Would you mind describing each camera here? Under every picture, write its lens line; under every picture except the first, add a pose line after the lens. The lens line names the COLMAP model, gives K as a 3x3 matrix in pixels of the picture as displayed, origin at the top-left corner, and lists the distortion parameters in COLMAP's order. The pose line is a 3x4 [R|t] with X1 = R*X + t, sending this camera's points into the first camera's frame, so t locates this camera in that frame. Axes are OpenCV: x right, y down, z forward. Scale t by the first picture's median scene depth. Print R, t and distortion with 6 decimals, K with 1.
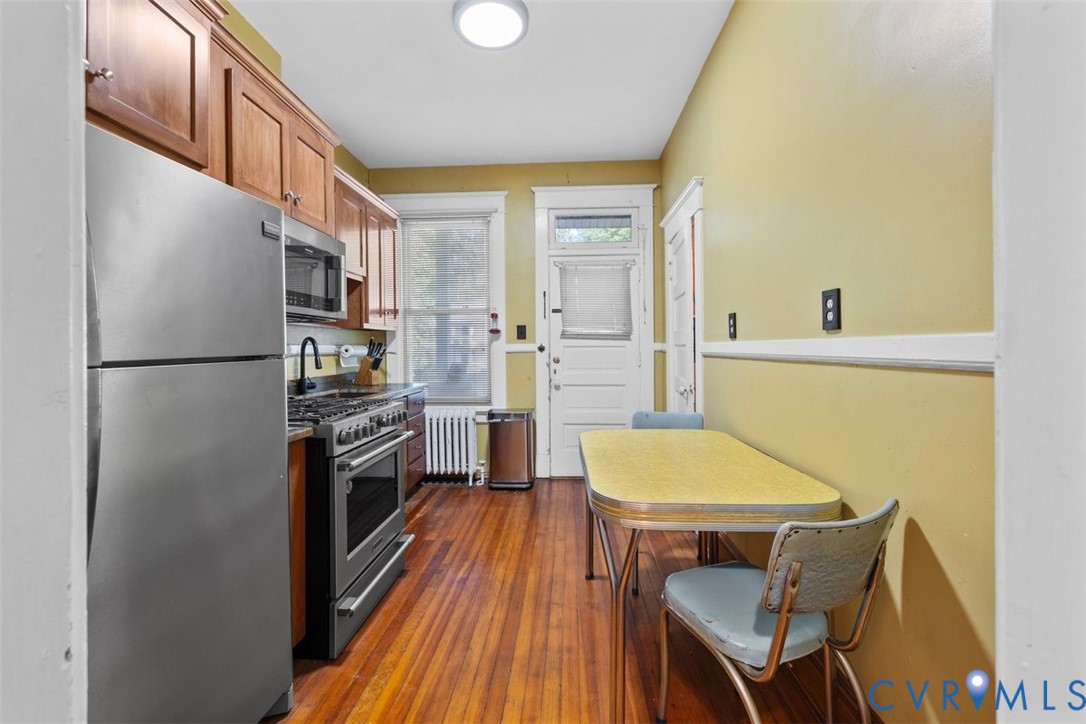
lens RADIAL K [[462.0, 0, 541.3], [0, 462.0, 353.7], [0, 0, 1]] dist [0.003521, 0.000524]
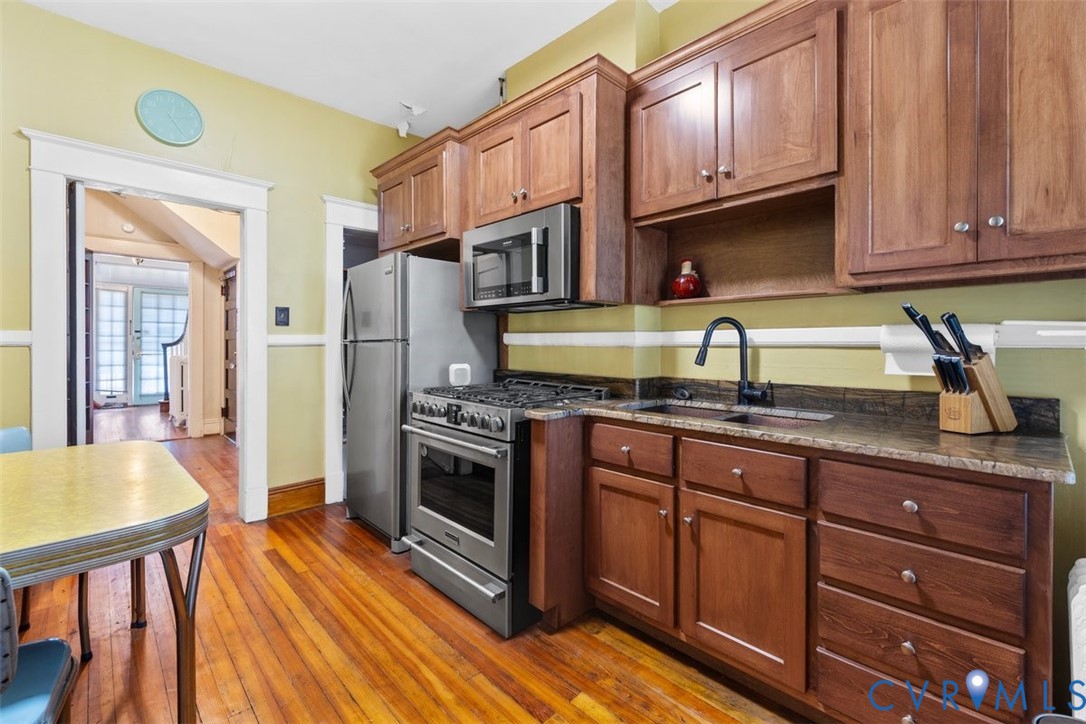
lens RADIAL K [[437.0, 0, 528.6], [0, 437.0, 340.9], [0, 0, 1]] dist [0.001331, 0.000079]
pose [[-0.669316, 0.003284, -0.742971, 0.513783], [-0.003499, 0.999965, 0.007572, -0.023819], [0.742970, 0.007667, -0.669281, 3.997834]]
